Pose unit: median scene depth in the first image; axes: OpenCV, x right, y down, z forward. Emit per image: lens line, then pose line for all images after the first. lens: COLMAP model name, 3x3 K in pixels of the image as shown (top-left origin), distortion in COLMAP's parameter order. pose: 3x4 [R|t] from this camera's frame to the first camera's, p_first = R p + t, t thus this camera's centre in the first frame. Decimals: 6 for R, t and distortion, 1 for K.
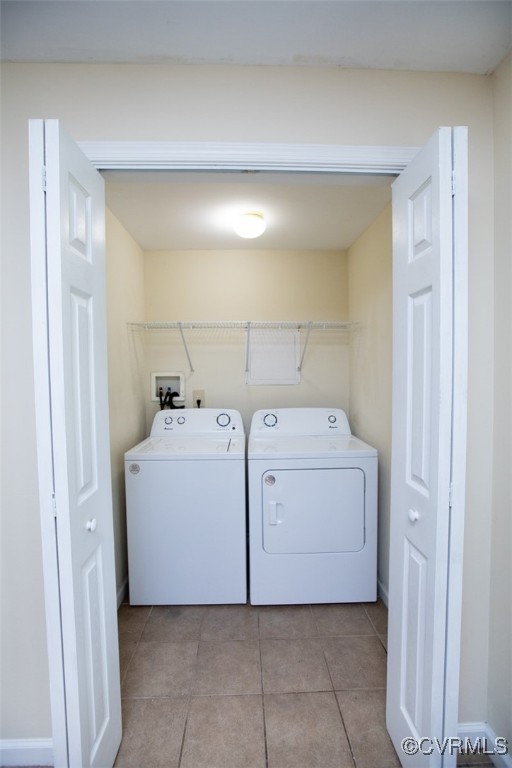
lens RADIAL K [[350.7, 0, 255.9], [0, 350.7, 380.7], [0, 0, 1]] dist [-0.045673, 0.014959]
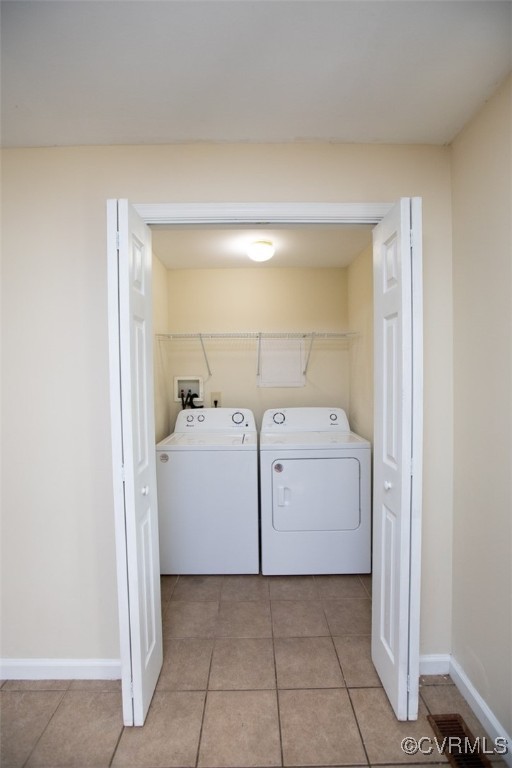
lens RADIAL K [[350.7, 0, 258.1], [0, 350.7, 386.5], [0, 0, 1]] dist [-0.045673, 0.014959]
pose [[0.999800, -0.002698, -0.019826, -0.006307], [0.002861, 0.999962, 0.008182, 0.001445], [0.019803, -0.008237, 0.999770, -0.239266]]
